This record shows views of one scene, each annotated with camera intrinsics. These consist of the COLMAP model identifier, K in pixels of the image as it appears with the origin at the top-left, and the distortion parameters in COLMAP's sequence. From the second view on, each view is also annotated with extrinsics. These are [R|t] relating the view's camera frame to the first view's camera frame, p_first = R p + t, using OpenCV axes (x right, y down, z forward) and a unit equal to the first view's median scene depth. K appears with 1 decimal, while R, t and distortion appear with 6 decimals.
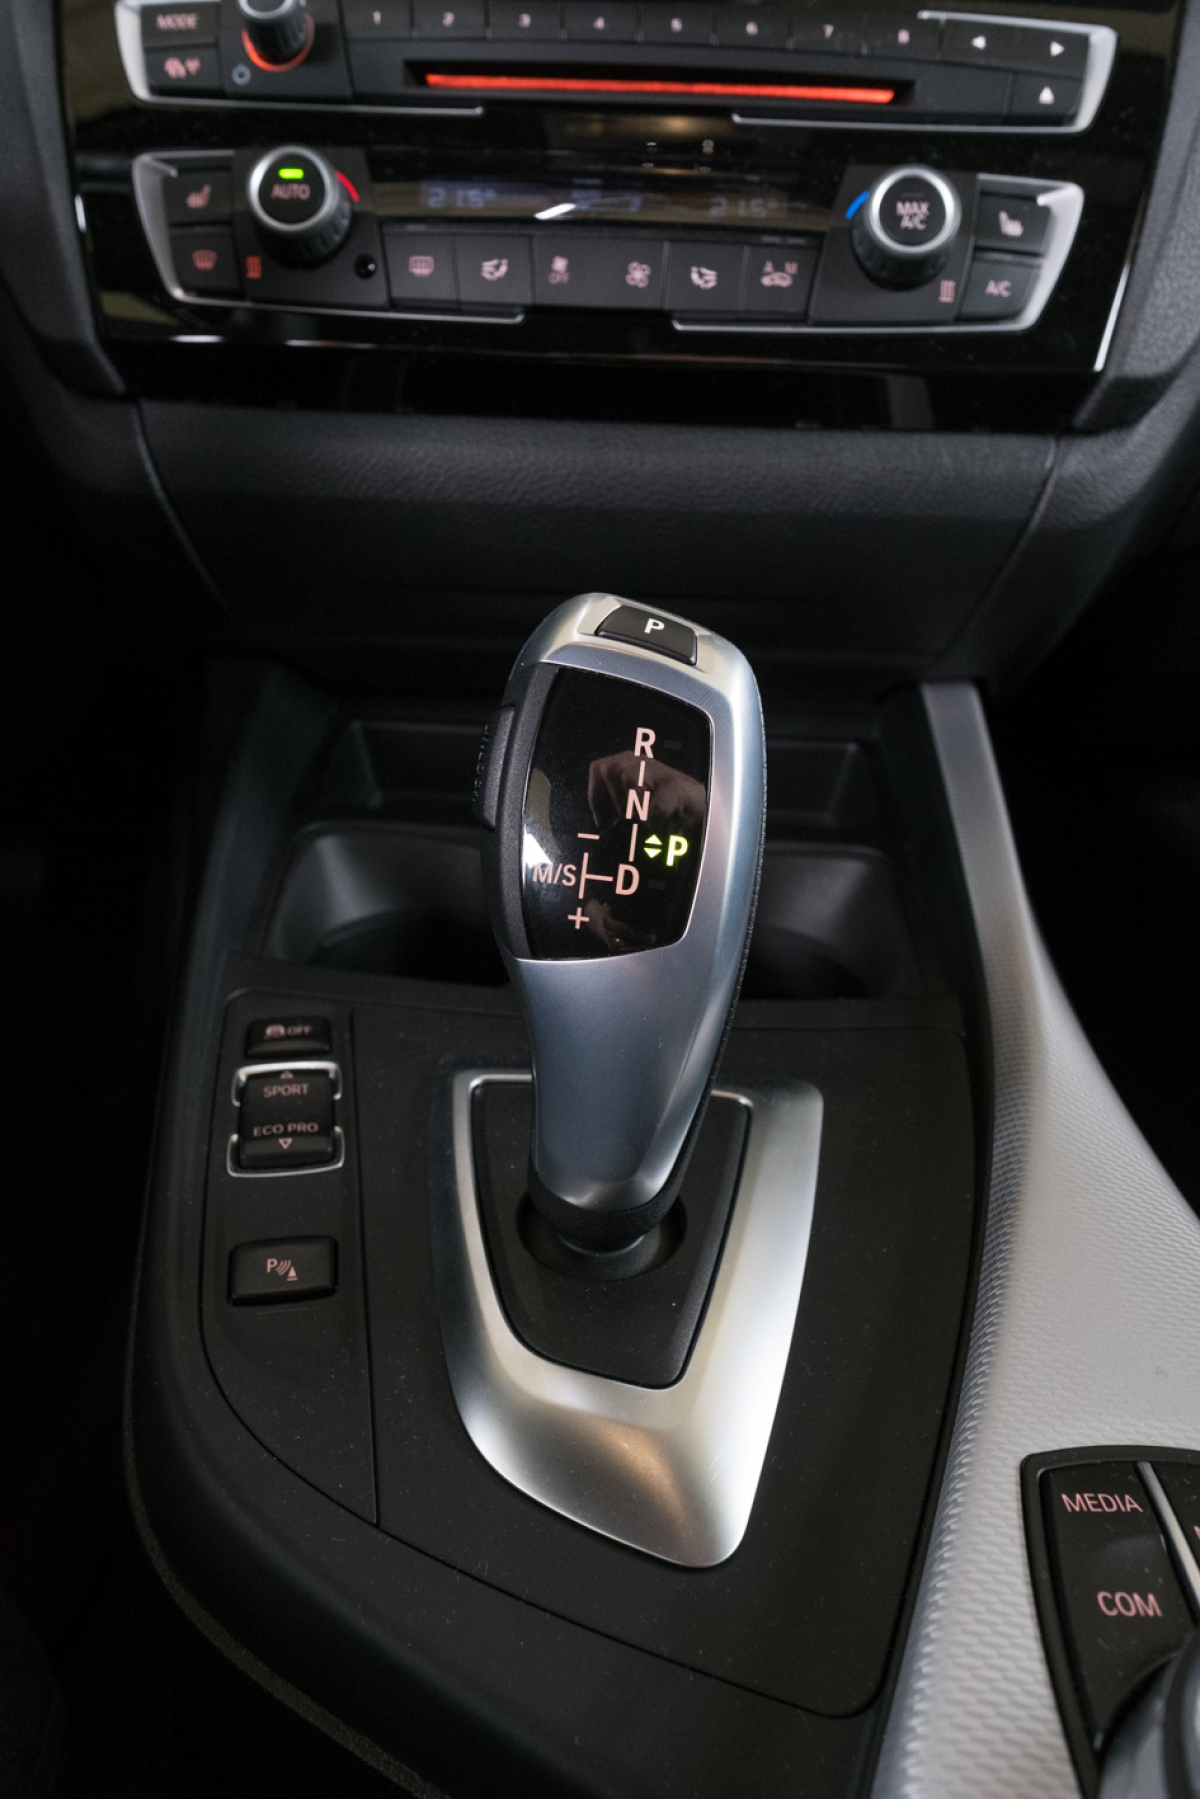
lens RADIAL K [[1131.5, 0, 600.0], [0, 1131.5, 899.5], [0, 0, 1]] dist [-0.003312, 0.003212]
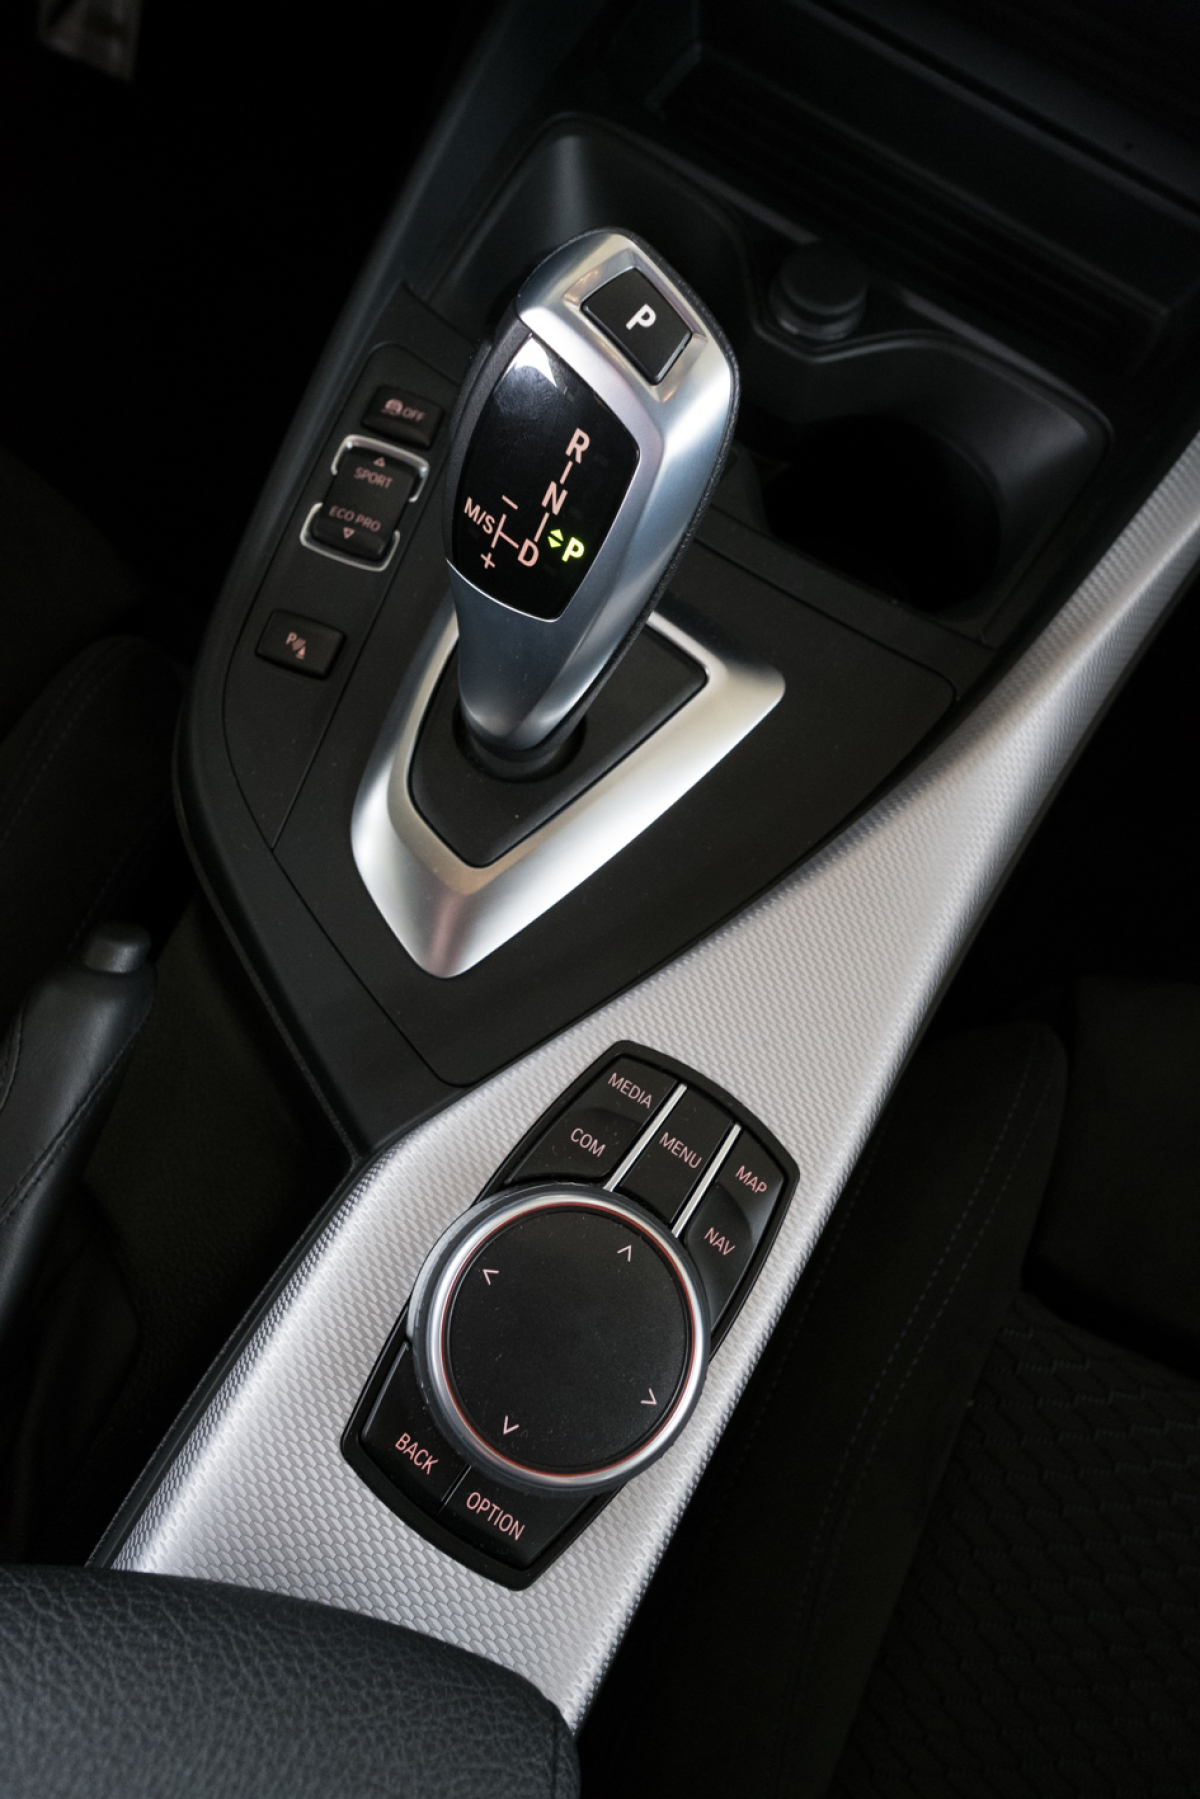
lens RADIAL K [[1131.5, 0, 600.0], [0, 1131.5, 899.5], [0, 0, 1]] dist [-0.003312, 0.003212]
pose [[0.854943, 0.504748, -0.119590, 0.345829], [-0.285358, 0.650176, 0.704160, -0.534060], [0.433178, -0.567891, 0.699898, 0.036450]]
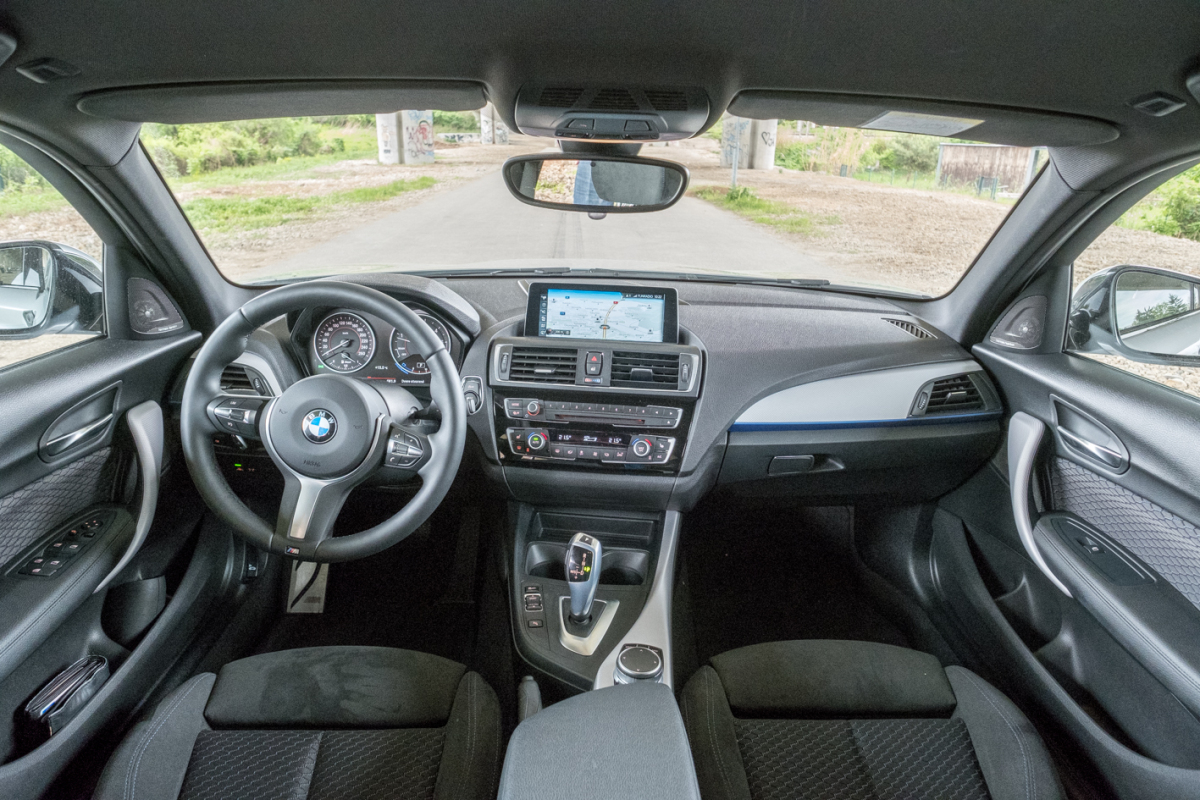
lens RADIAL K [[778.8, 0, 600.0], [0, 778.8, 400.0], [0, 0, 1]] dist [0.028675, -0.000389]
pose [[0.997294, 0.015014, -0.071973, 0.468895], [-0.021795, 0.995298, -0.094379, -0.634879], [0.070217, 0.095692, 0.992931, -4.075198]]
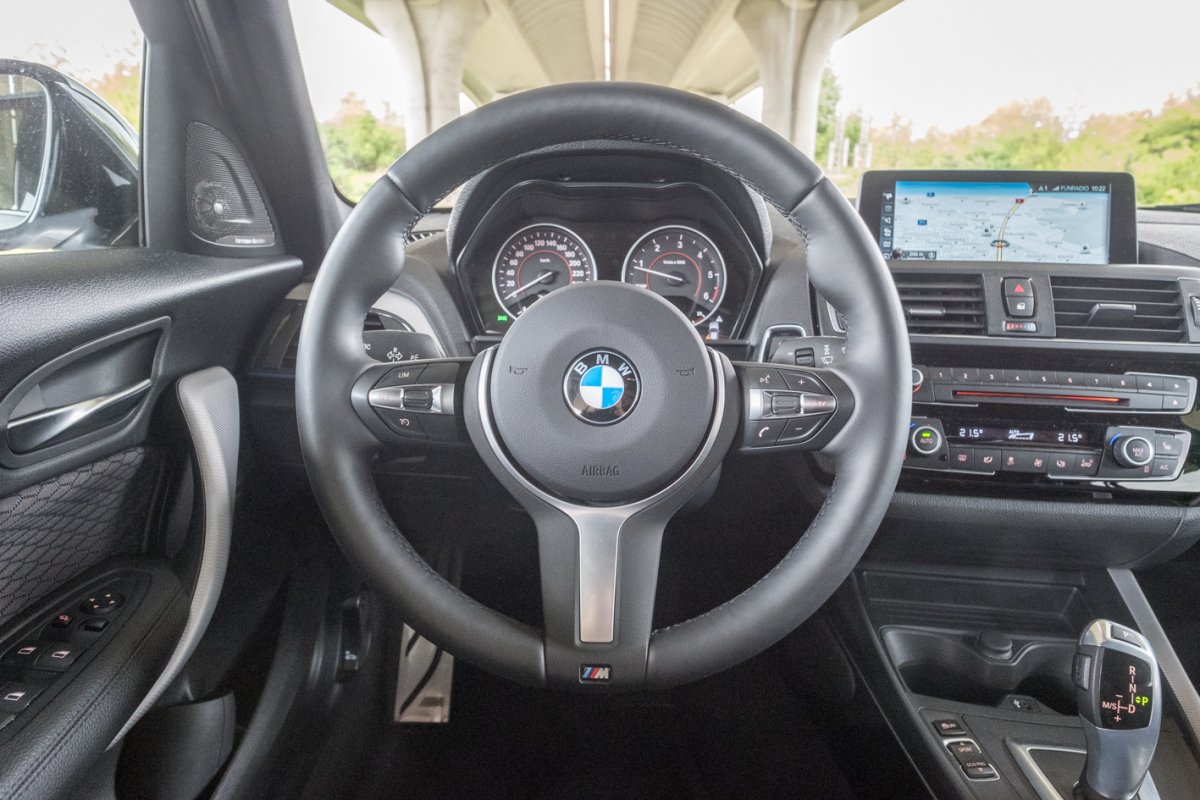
lens RADIAL K [[769.5, 0, 607.4], [0, 769.5, 399.9], [0, 0, 1]] dist [0.003712, 0.002016]
pose [[0.996431, 0.005281, -0.084249, -1.317627], [-0.018488, 0.987464, -0.156761, -0.523400], [0.082365, 0.157759, 0.984037, -1.607792]]
